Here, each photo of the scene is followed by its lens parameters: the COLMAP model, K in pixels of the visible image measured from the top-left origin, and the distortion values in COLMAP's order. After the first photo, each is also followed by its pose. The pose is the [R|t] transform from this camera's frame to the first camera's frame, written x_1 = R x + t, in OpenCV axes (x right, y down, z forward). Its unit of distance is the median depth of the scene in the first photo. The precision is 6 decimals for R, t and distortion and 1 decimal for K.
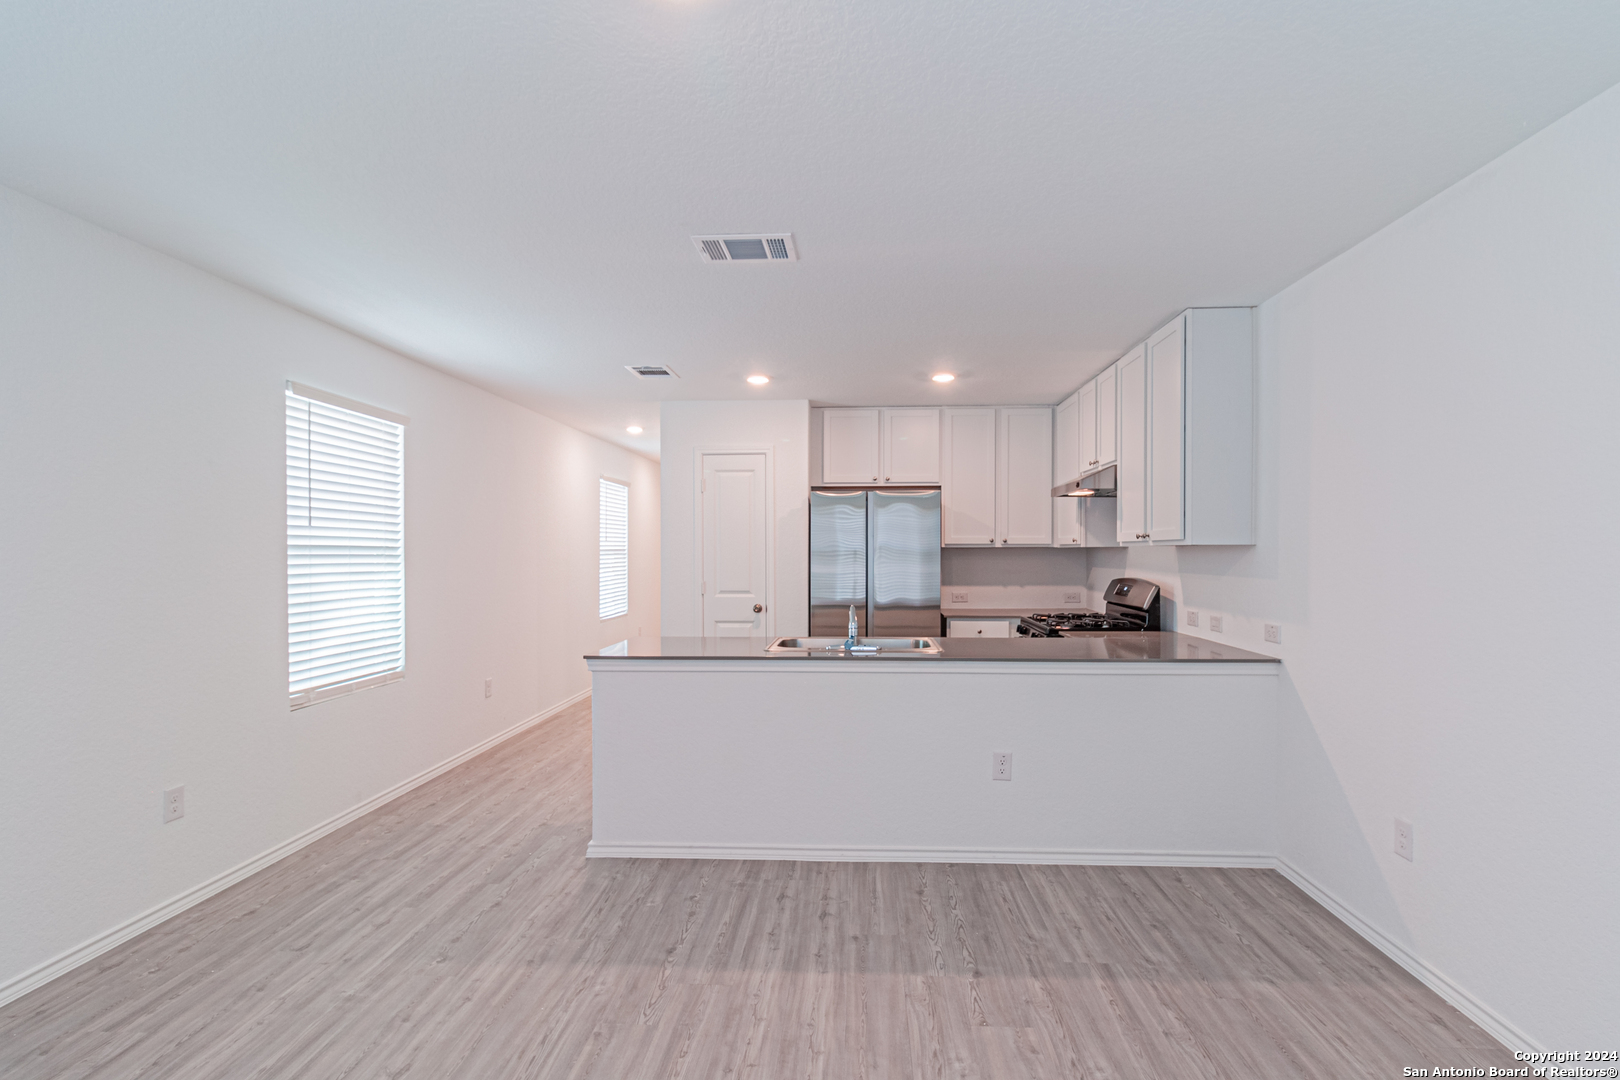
lens RADIAL K [[771.1, 0, 818.1], [0, 771.1, 554.5], [0, 0, 1]] dist [0.007305, 0.000296]
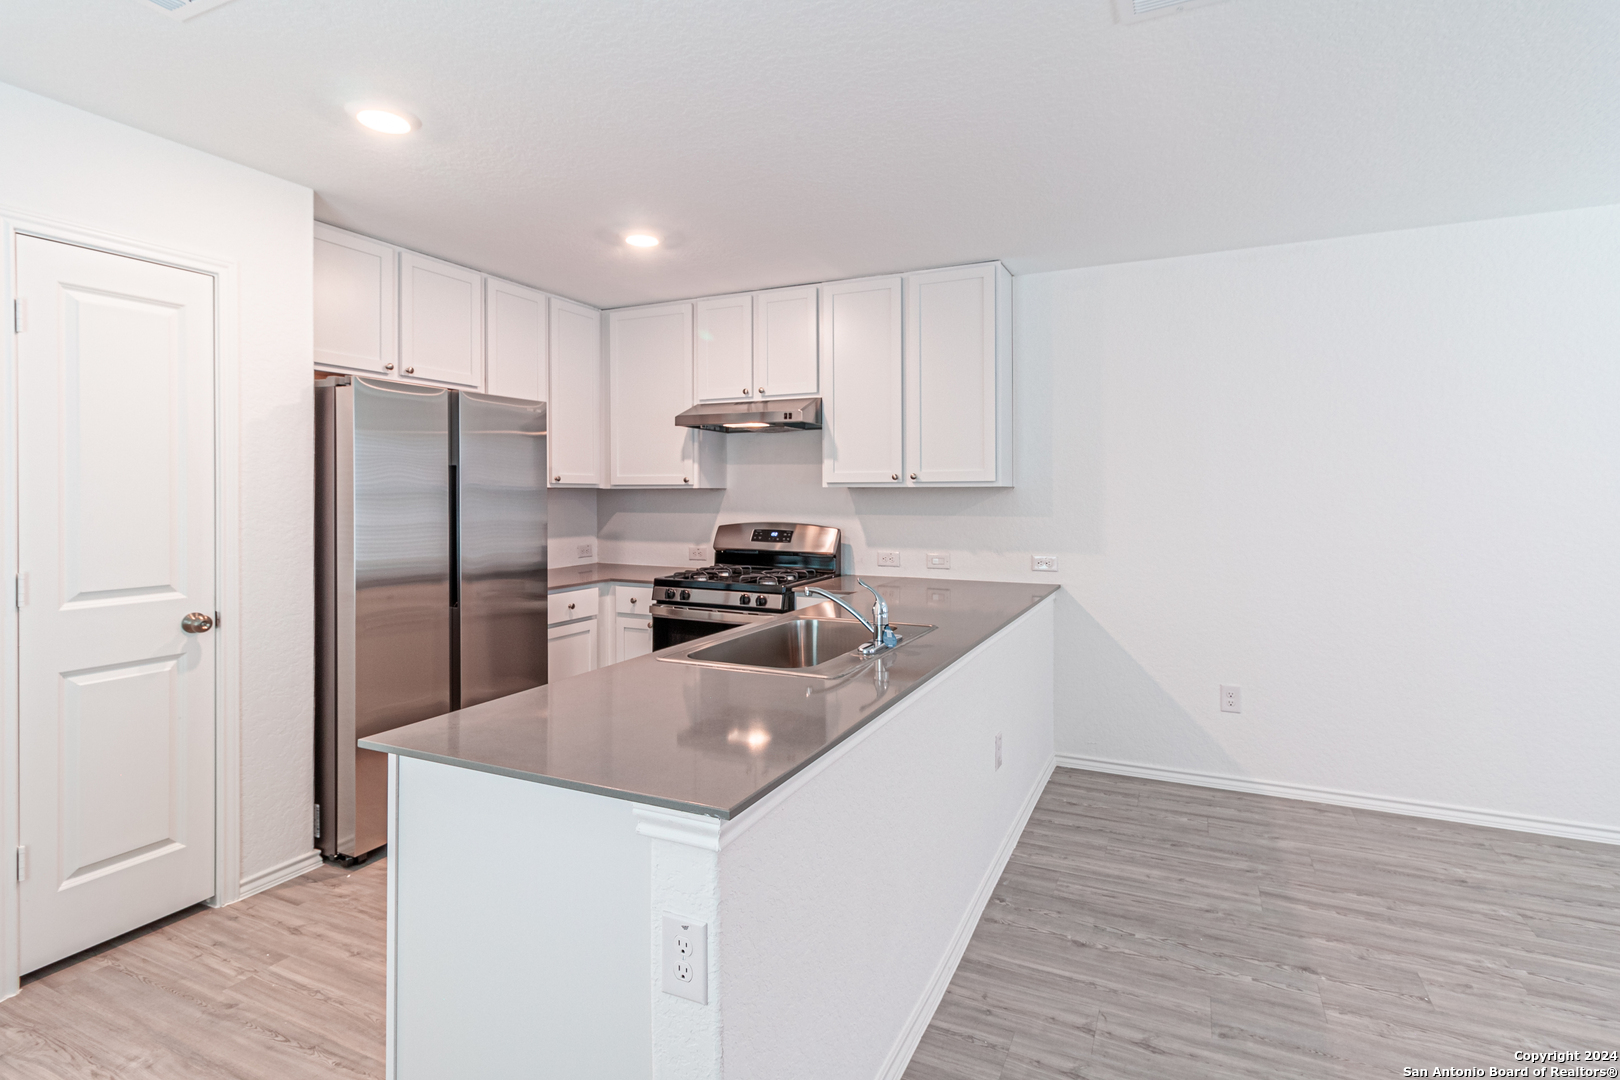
lens RADIAL K [[770.6, 0, 830.8], [0, 770.6, 498.9], [0, 0, 1]] dist [0.007056, 0.000225]
pose [[0.376151, -0.005959, 0.926539, -0.680830], [0.003905, 0.999981, 0.004846, -0.002835], [-0.926550, 0.001796, 0.376167, 0.972885]]
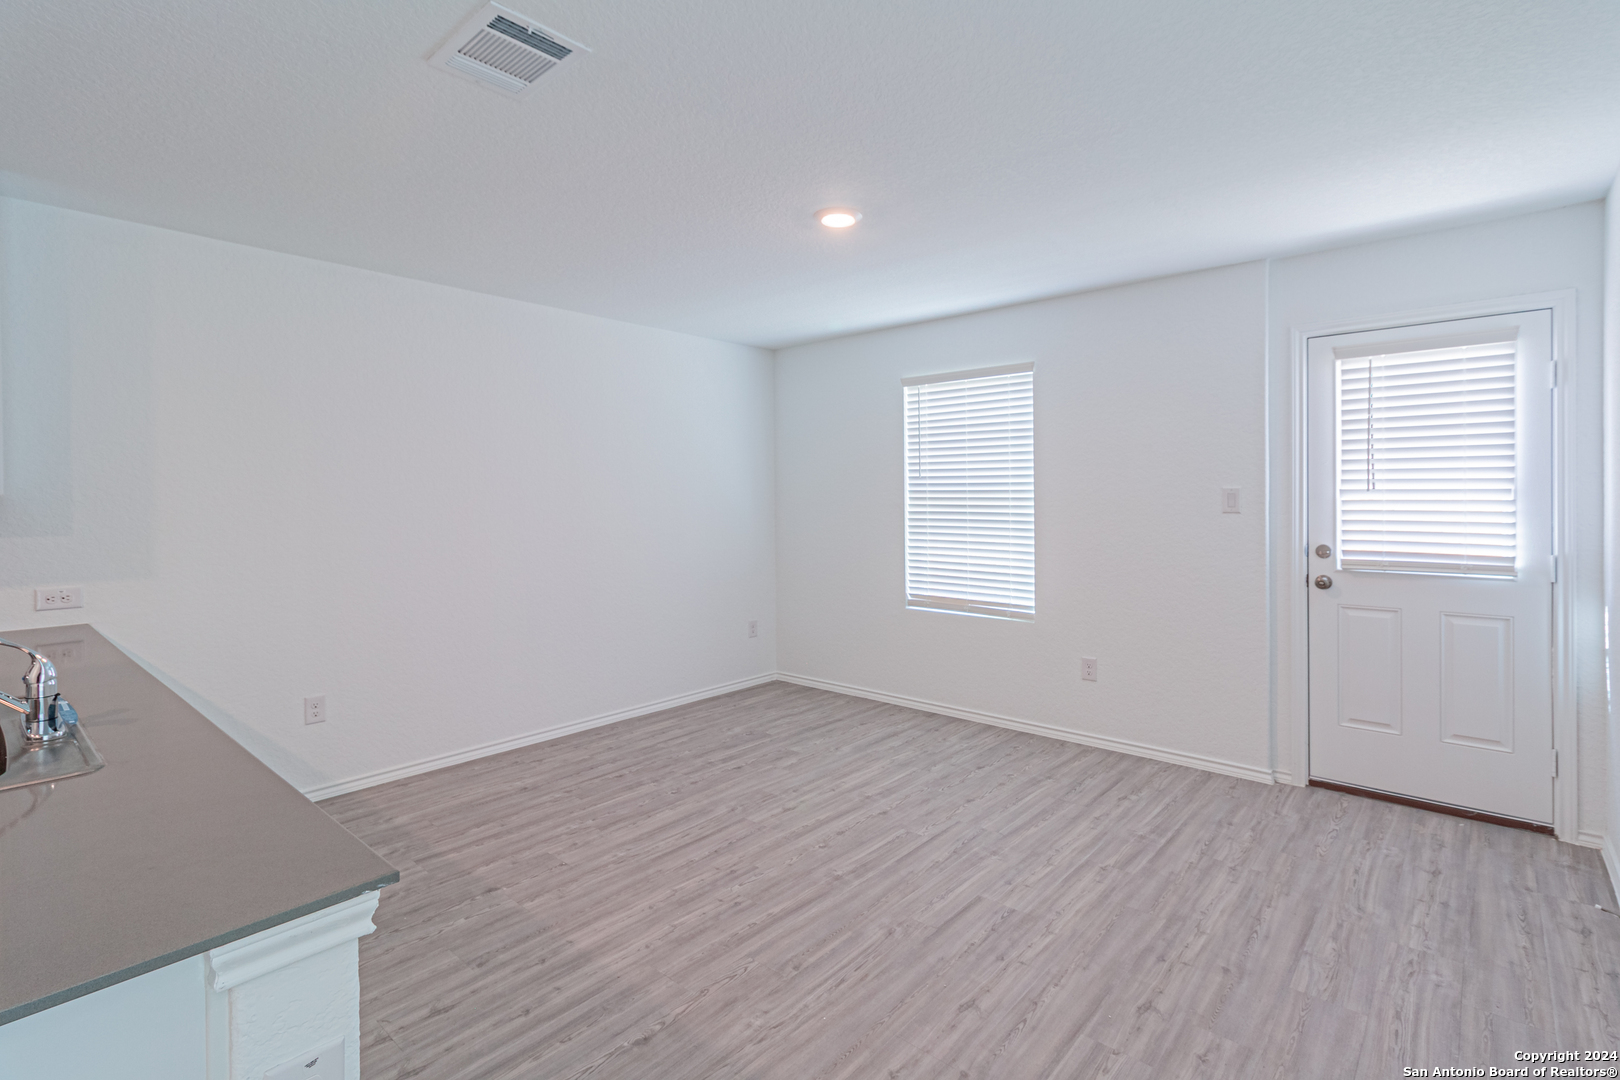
lens RADIAL K [[782.0, 0, 812.1], [0, 782.0, 503.5], [0, 0, 1]] dist [0.006444, 0.000005]
pose [[-0.781595, 0.002196, 0.623782, -0.695461], [0.009004, 0.999929, 0.007761, -0.005382], [-0.623721, 0.011682, -0.781560, 1.308389]]
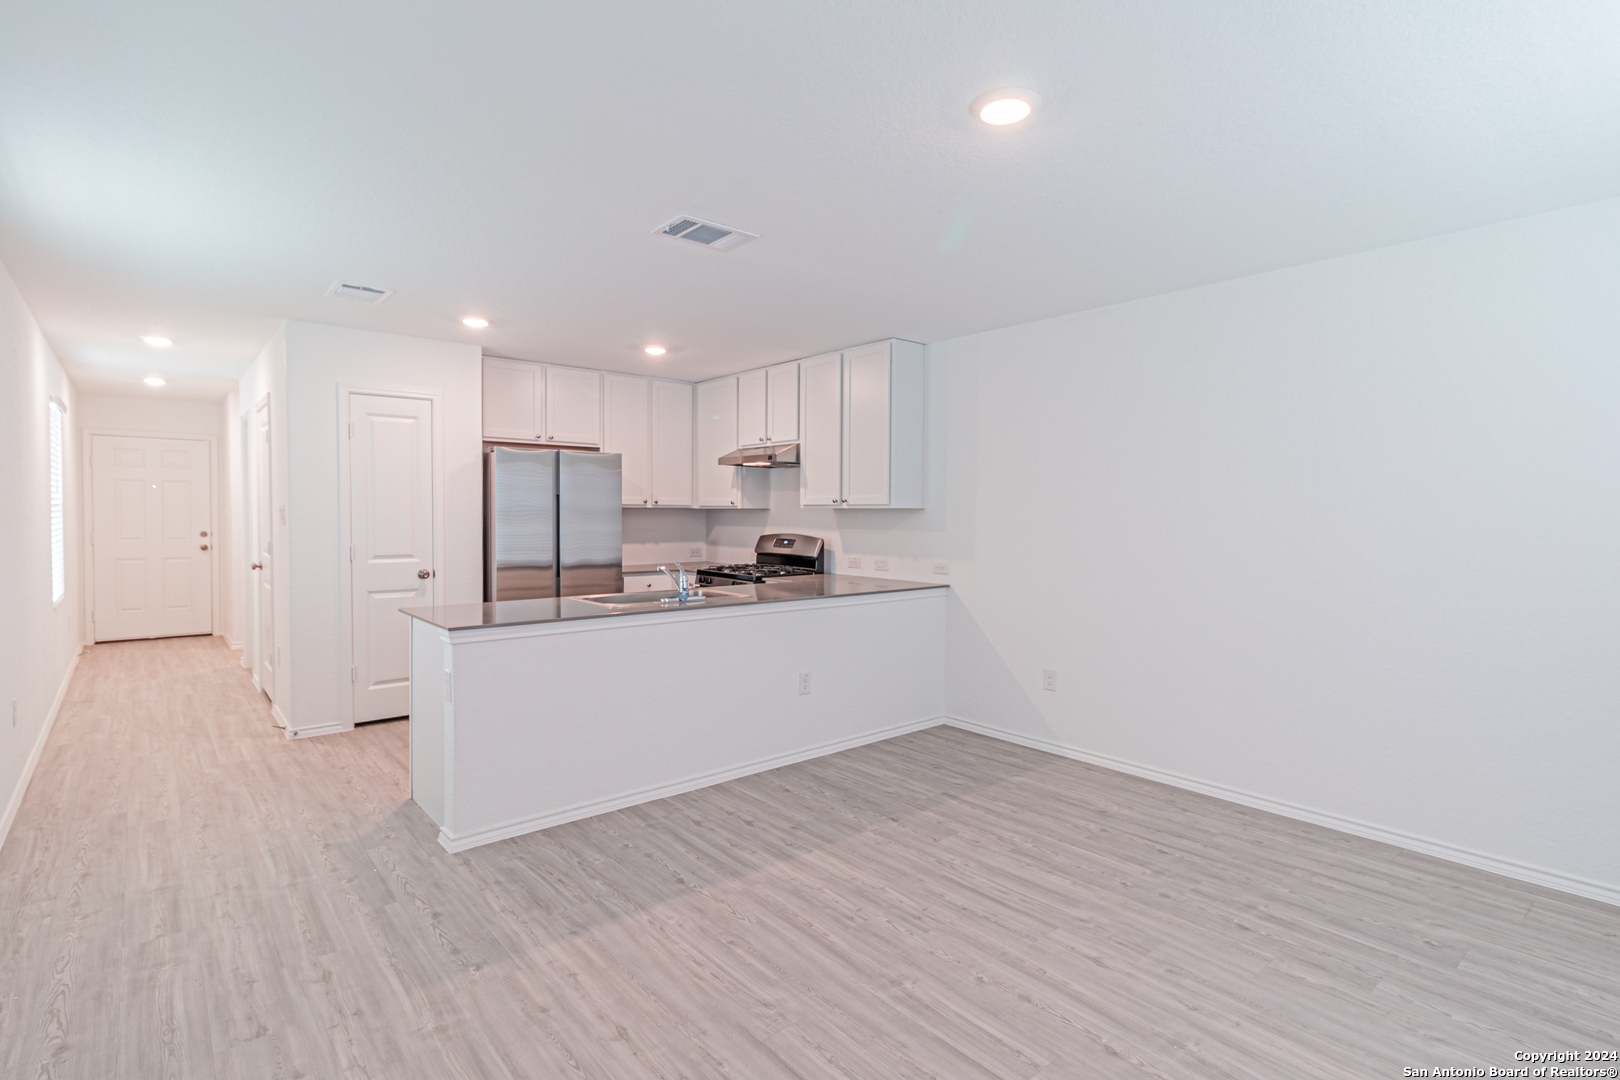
lens RADIAL K [[779.8, 0, 810.0], [0, 779.8, 540.0], [0, 0, 1]] dist [0.006872, -0.000028]
pose [[0.735509, -0.019551, 0.677233, -0.698982], [-0.004309, 0.999428, 0.033531, -0.003387], [-0.677501, -0.027581, 0.735004, 0.073688]]
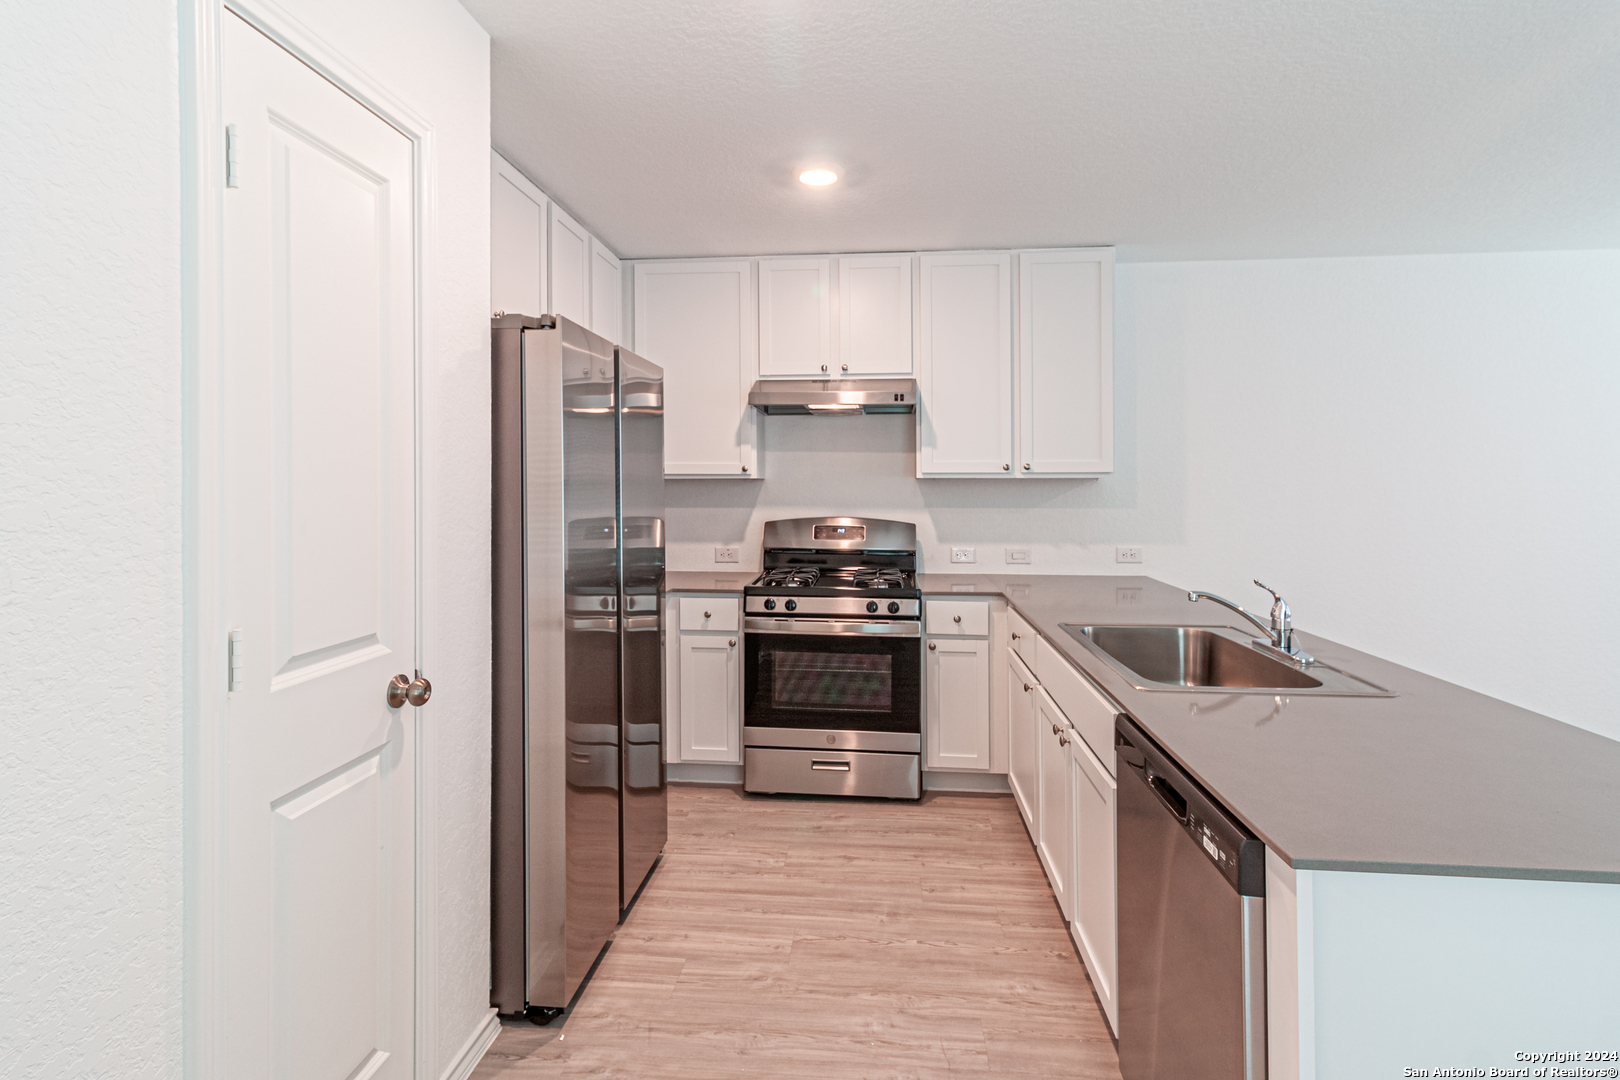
lens RADIAL K [[778.2, 0, 806.1], [0, 778.2, 490.0], [0, 0, 1]] dist [0.011077, 0.000240]
pose [[0.050405, -0.006189, 0.998710, -0.677539], [0.003419, 0.999976, 0.006024, -0.005841], [-0.998723, 0.003111, 0.050425, 1.612291]]
